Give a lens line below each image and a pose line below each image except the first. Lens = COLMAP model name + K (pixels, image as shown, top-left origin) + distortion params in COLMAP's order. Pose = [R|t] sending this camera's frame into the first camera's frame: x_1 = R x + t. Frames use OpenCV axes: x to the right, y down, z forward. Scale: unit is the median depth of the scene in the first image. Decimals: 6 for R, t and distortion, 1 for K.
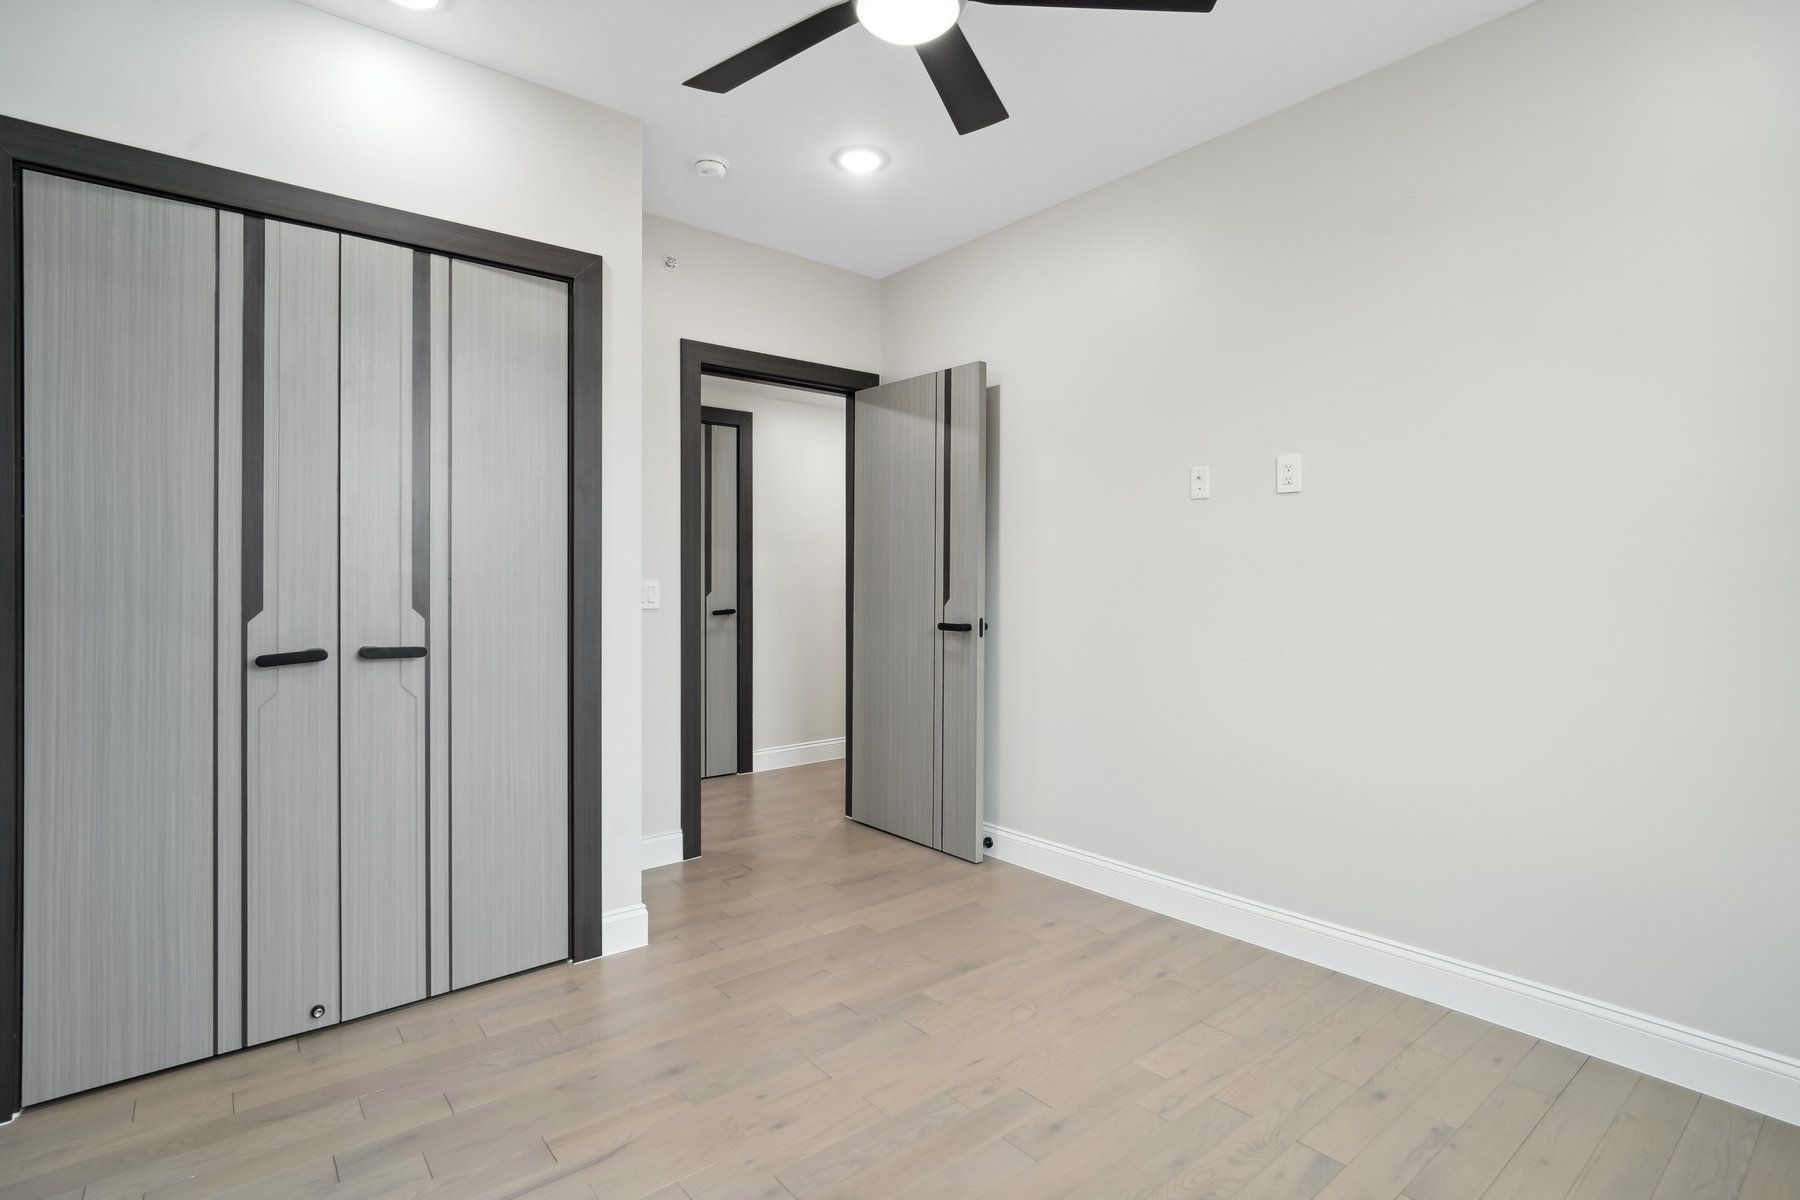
lens RADIAL K [[868.0, 0, 898.4], [0, 868.0, 587.5], [0, 0, 1]] dist [-0.002271, -0.000653]
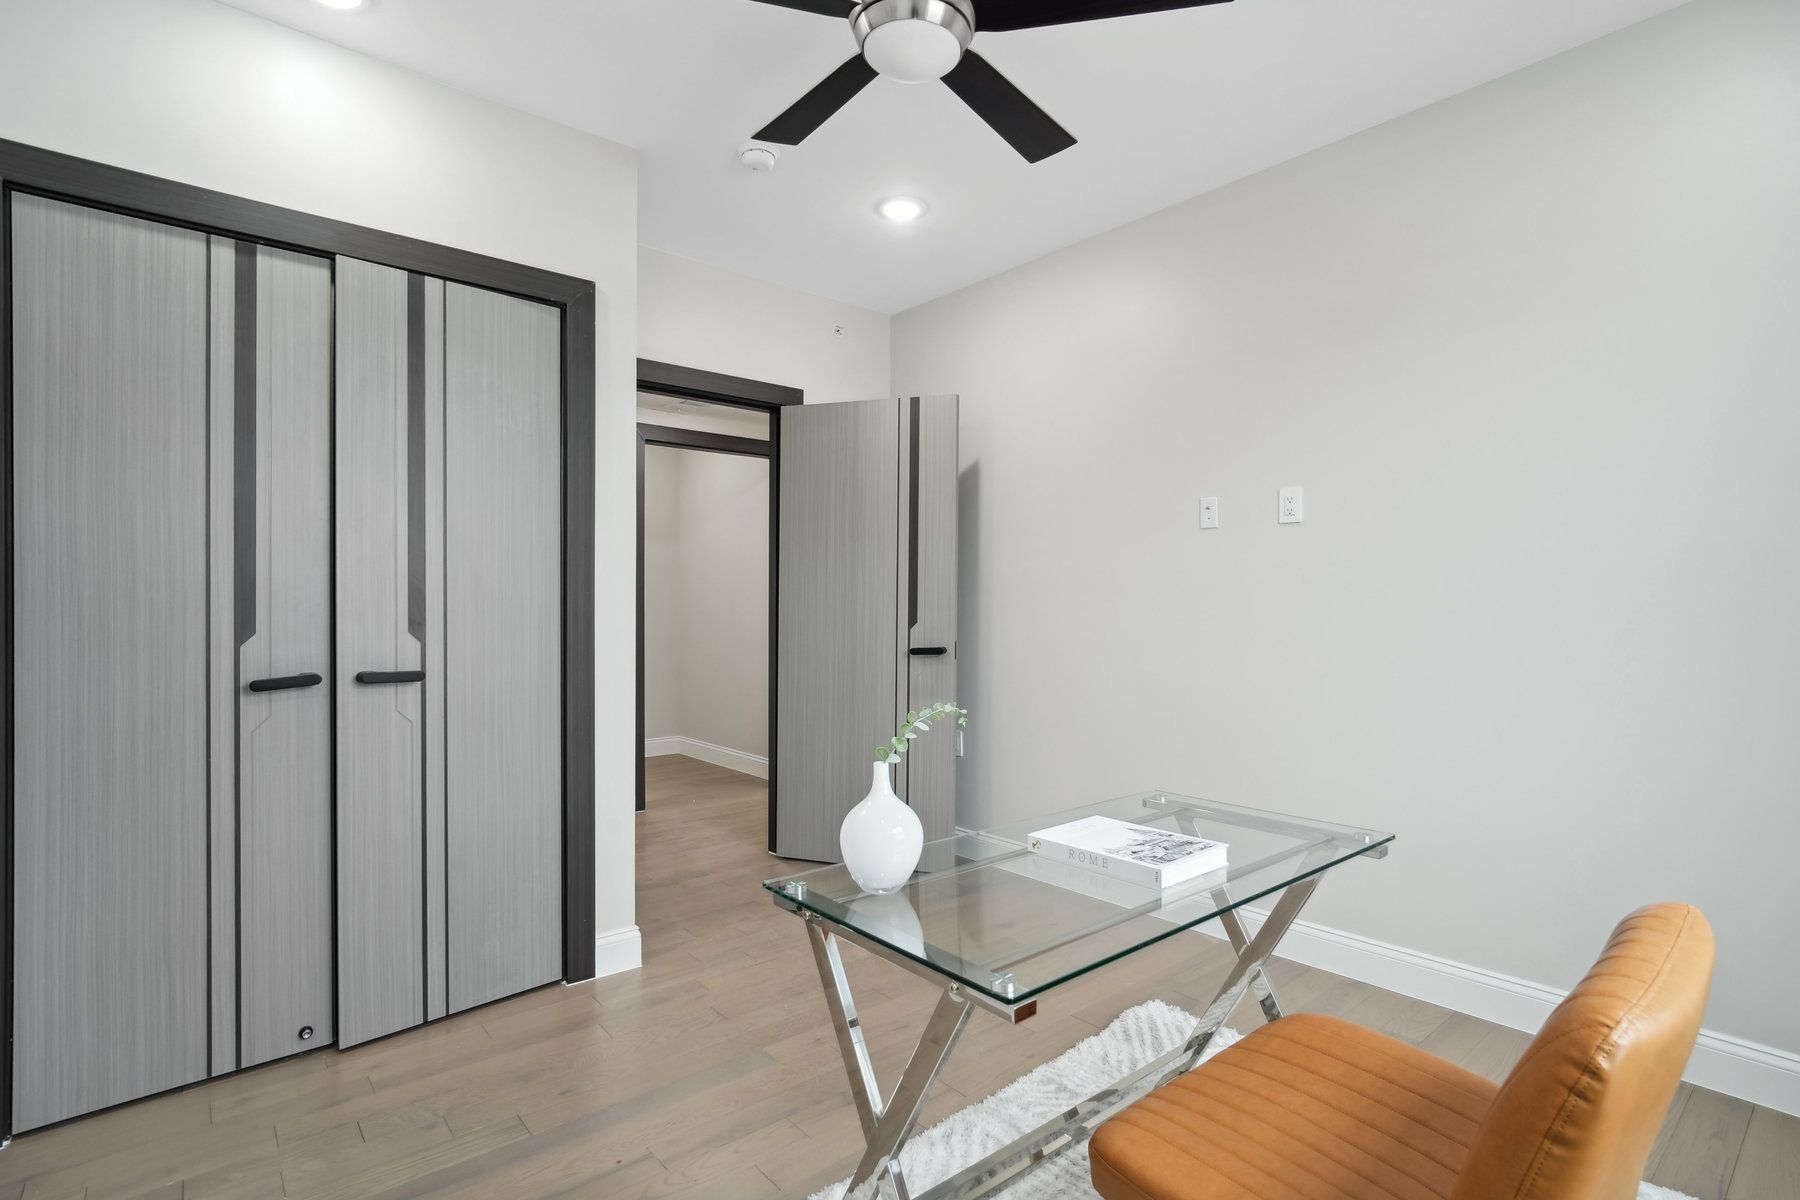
lens RADIAL K [[860.2, 0, 903.0], [0, 860.2, 615.9], [0, 0, 1]] dist [-0.003104, -0.000289]
pose [[0.999588, 0.000187, 0.028709, -0.015657], [-0.000296, 0.999993, 0.003798, 0.000217], [-0.028709, -0.003805, 0.999581, -0.011372]]
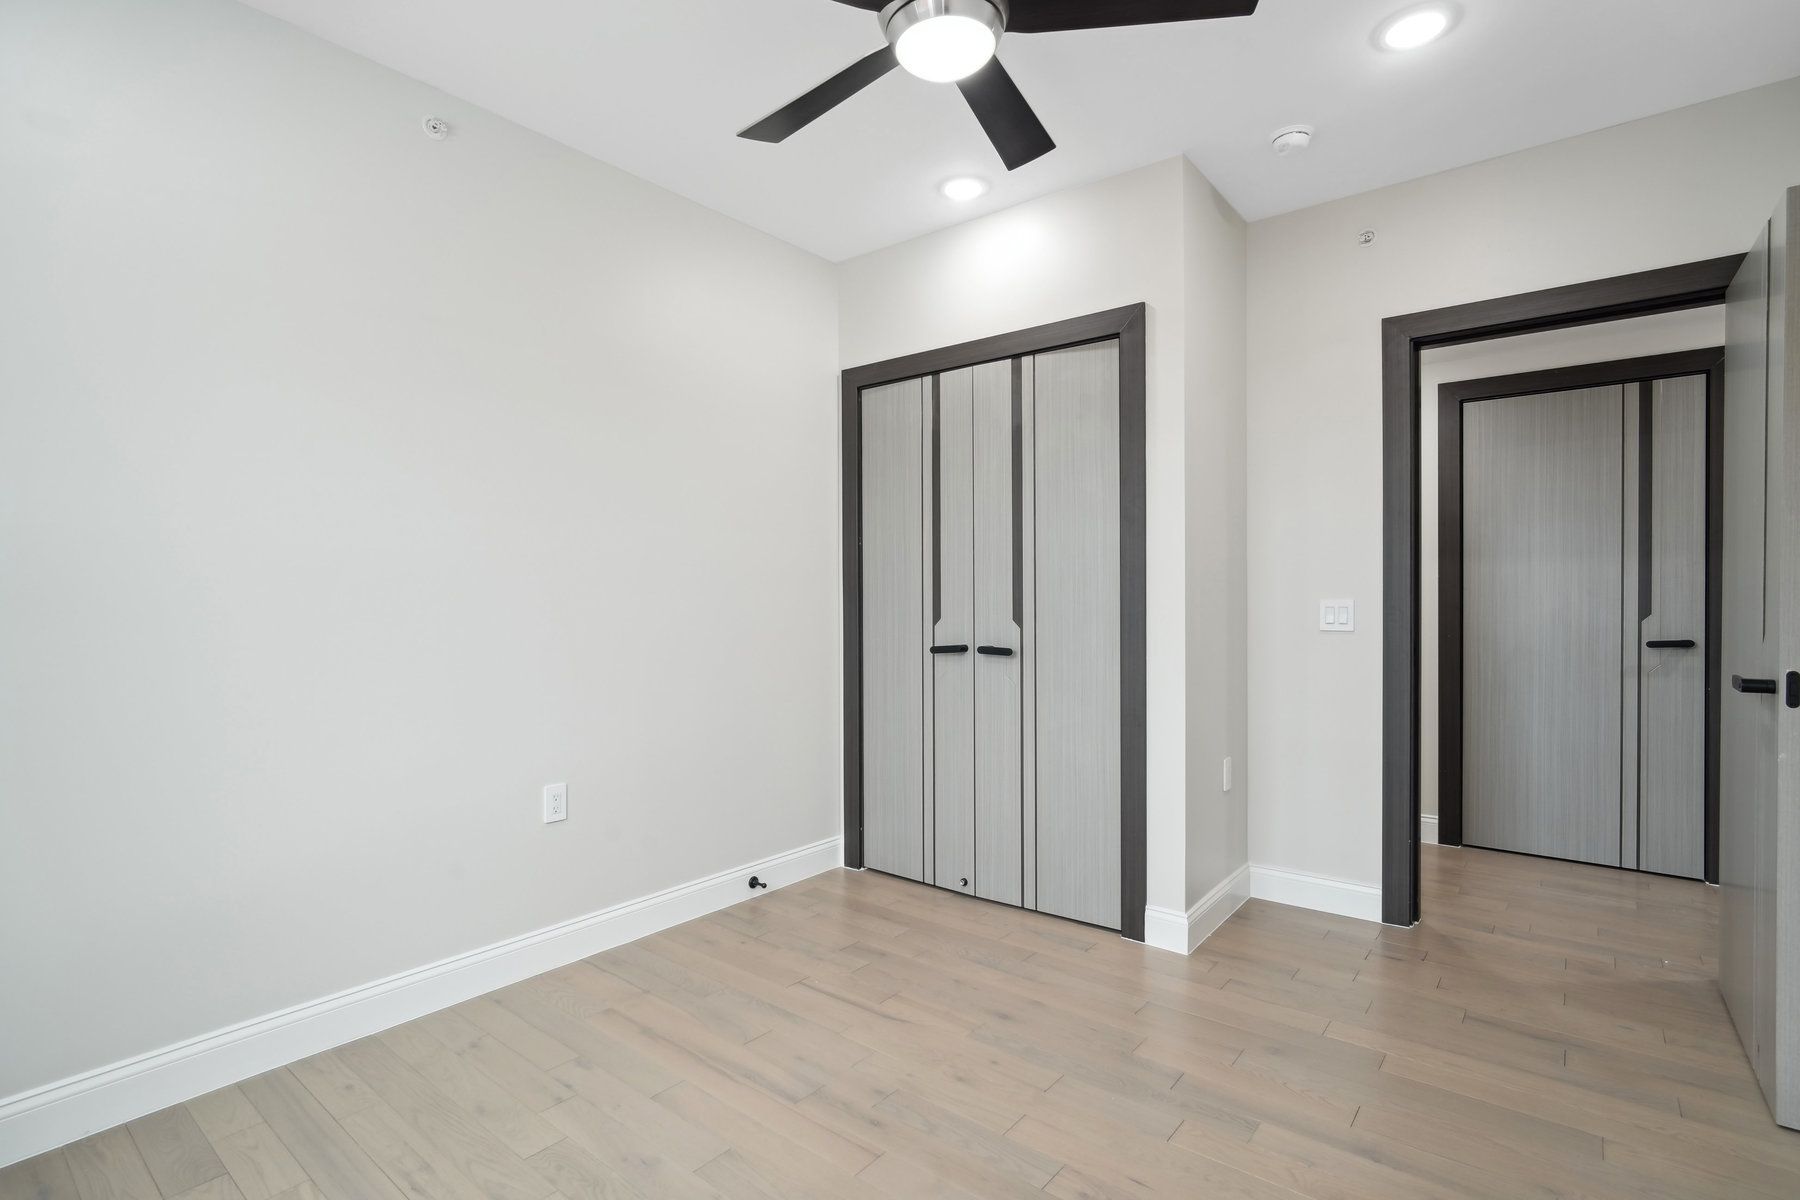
lens RADIAL K [[860.2, 0, 903.0], [0, 860.2, 615.9], [0, 0, 1]] dist [-0.003104, -0.000289]
pose [[0.224178, 0.022171, -0.974296, 0.796924], [-0.006963, 0.999752, 0.021148, -0.011039], [0.974523, 0.002043, 0.224277, 0.572067]]
